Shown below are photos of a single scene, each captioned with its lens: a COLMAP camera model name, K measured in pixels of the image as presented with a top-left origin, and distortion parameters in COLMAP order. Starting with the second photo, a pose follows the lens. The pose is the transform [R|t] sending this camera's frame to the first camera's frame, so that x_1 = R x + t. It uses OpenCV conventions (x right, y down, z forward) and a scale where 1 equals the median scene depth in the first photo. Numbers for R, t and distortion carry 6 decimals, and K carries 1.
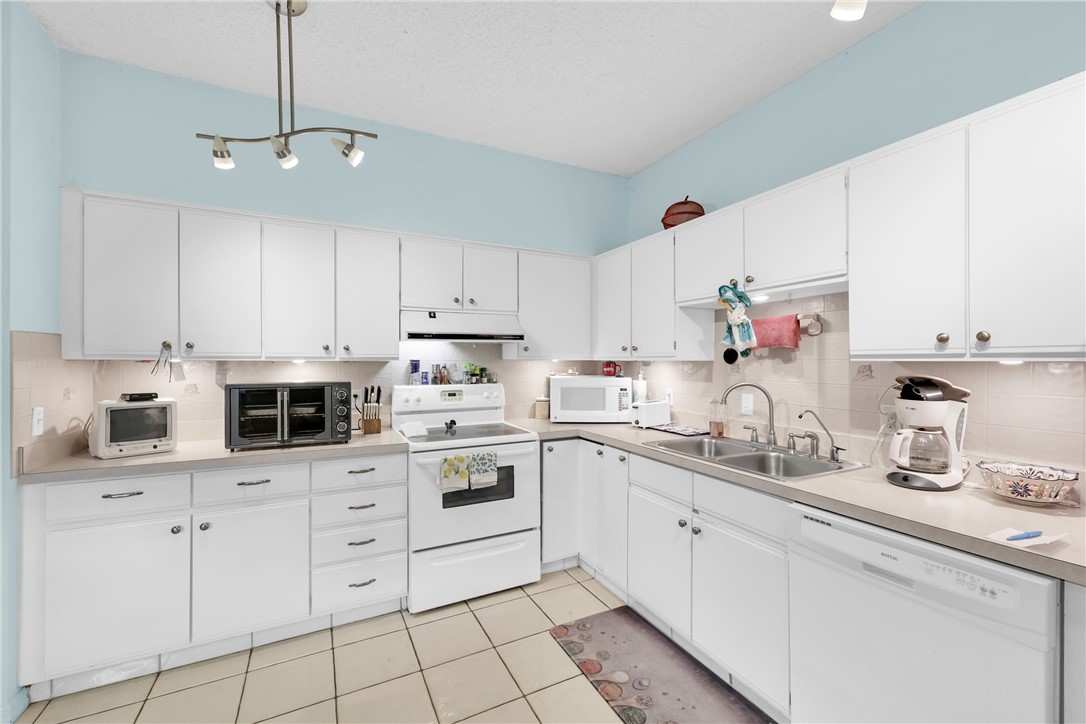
lens RADIAL K [[444.8, 0, 542.4], [0, 444.8, 361.4], [0, 0, 1]] dist [0.003509, 0.000300]
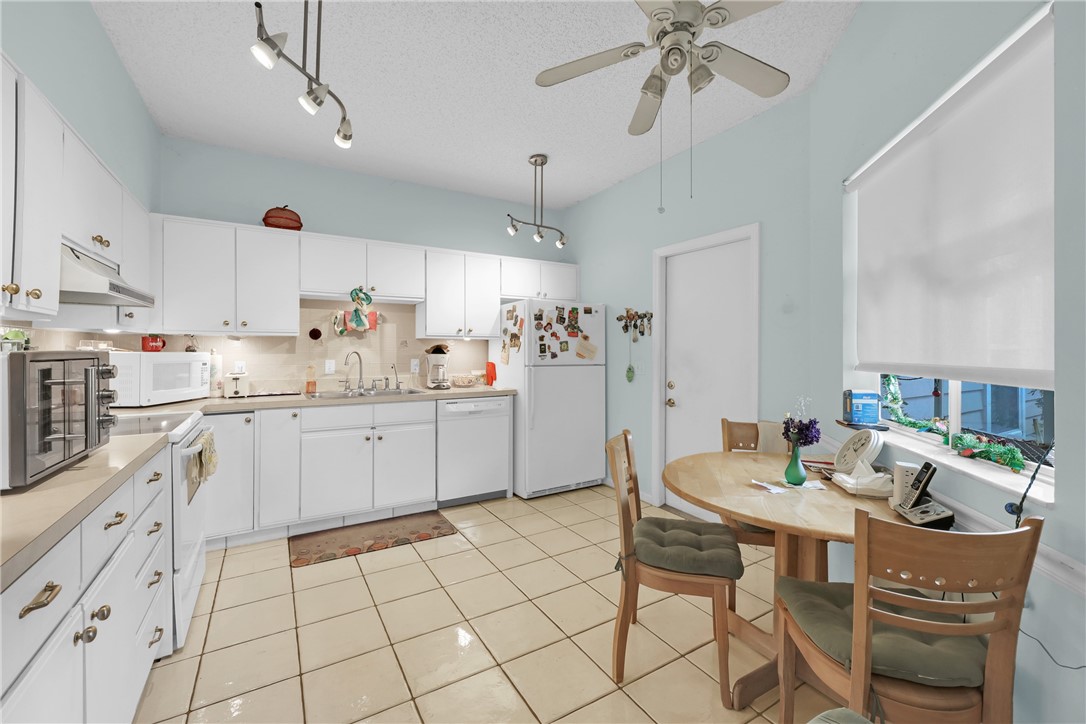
lens RADIAL K [[444.8, 0, 542.7], [0, 444.8, 352.5], [0, 0, 1]] dist [0.003509, 0.000300]
pose [[-0.074029, -0.004082, 0.997248, -1.106724], [0.001806, 0.999989, 0.004228, 0.044967], [-0.997254, 0.002114, -0.074021, 0.419055]]
